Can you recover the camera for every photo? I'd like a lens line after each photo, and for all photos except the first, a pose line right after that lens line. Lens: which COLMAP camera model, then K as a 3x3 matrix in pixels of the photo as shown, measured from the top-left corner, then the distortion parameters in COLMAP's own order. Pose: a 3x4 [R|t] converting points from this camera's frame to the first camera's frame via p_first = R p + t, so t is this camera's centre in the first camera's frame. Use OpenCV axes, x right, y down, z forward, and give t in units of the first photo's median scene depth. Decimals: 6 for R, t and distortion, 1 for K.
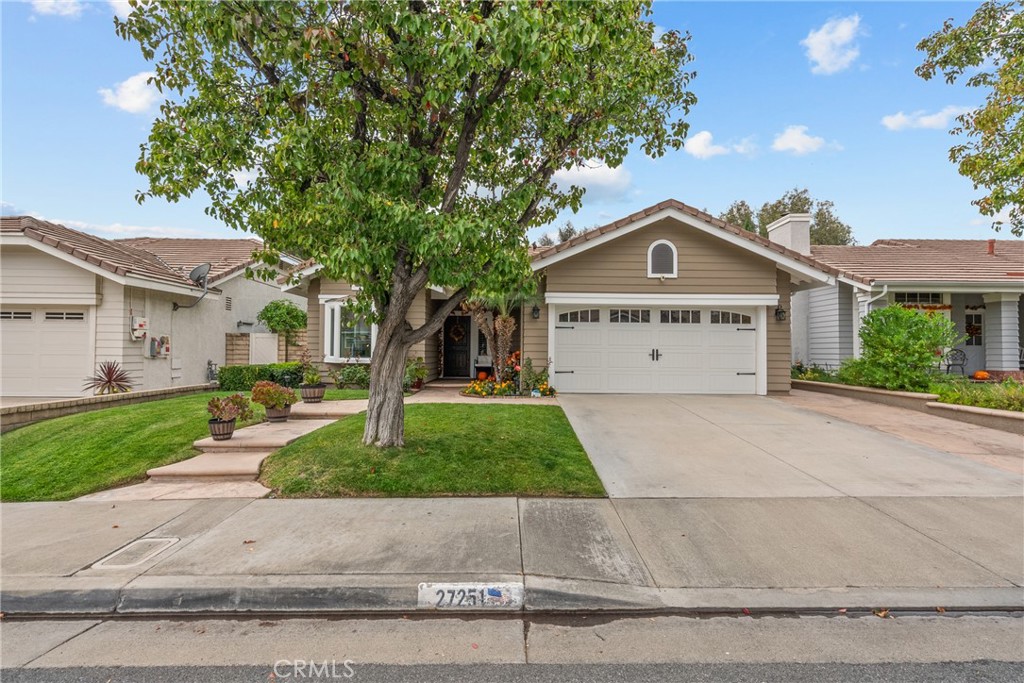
lens RADIAL K [[472.8, 0, 513.3], [0, 472.8, 343.0], [0, 0, 1]] dist [-0.003039, 0.000916]
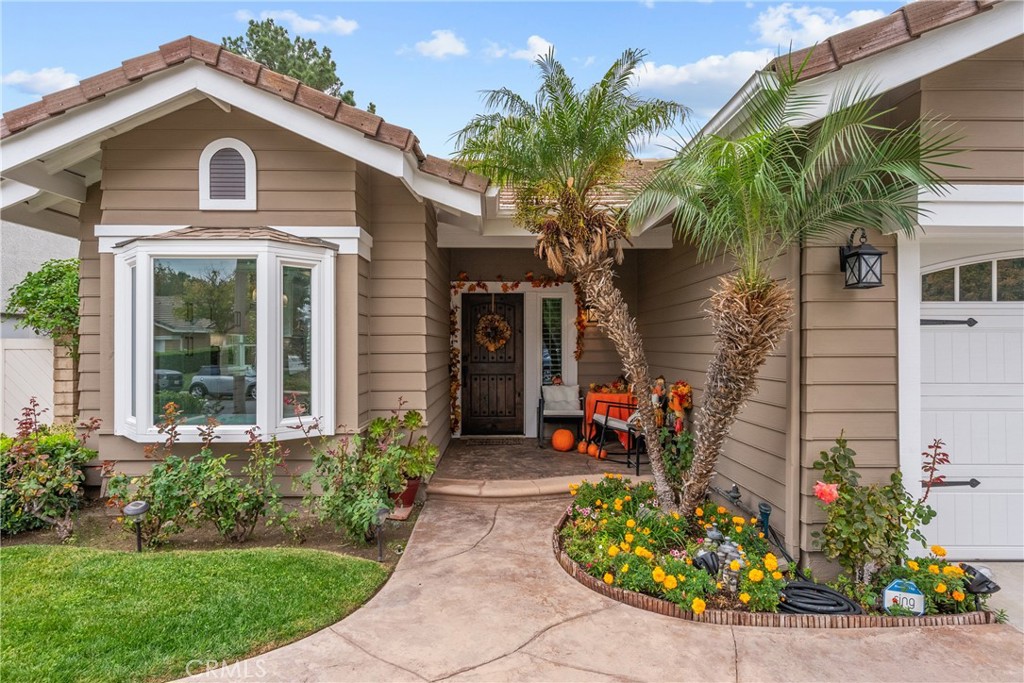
lens RADIAL K [[561.9, 0, 513.6], [0, 561.9, 343.5], [0, 0, 1]] dist [0.004372, 0.000322]
pose [[0.999909, -0.008796, 0.010260, -0.146200], [0.008625, 0.999824, 0.016635, -0.027741], [-0.010405, -0.016545, 0.999809, 0.680167]]
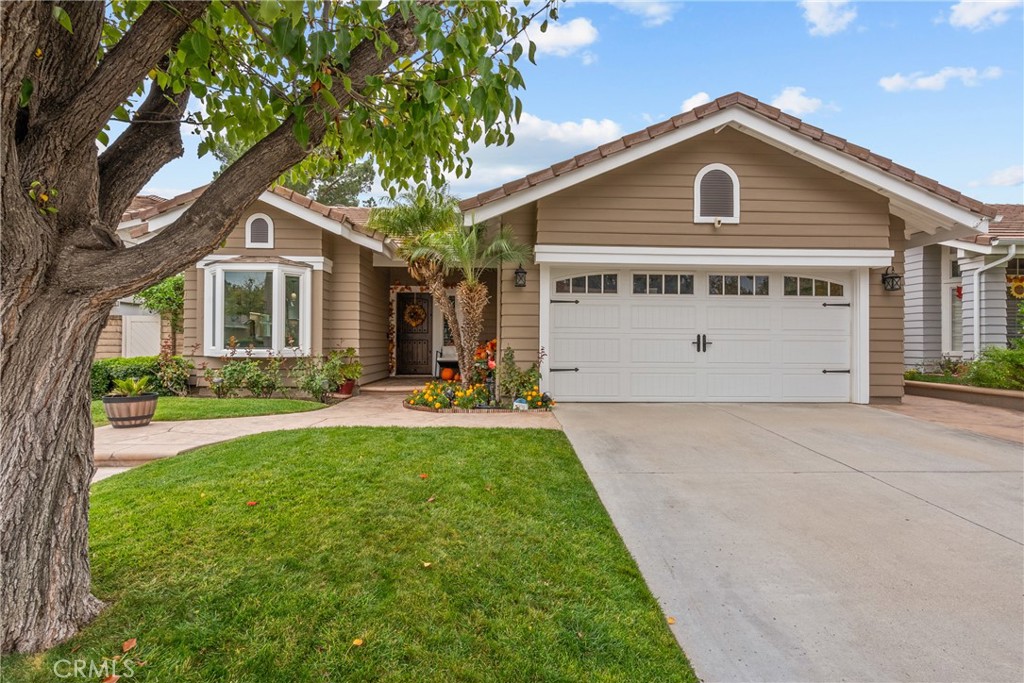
lens RADIAL K [[472.8, 0, 512.2], [0, 472.8, 342.7], [0, 0, 1]] dist [-0.003039, 0.000916]
pose [[0.999559, -0.001866, 0.029631, 0.017467], [0.001429, 0.999890, 0.014754, 0.014597], [-0.029655, -0.014705, 0.999452, 0.353971]]
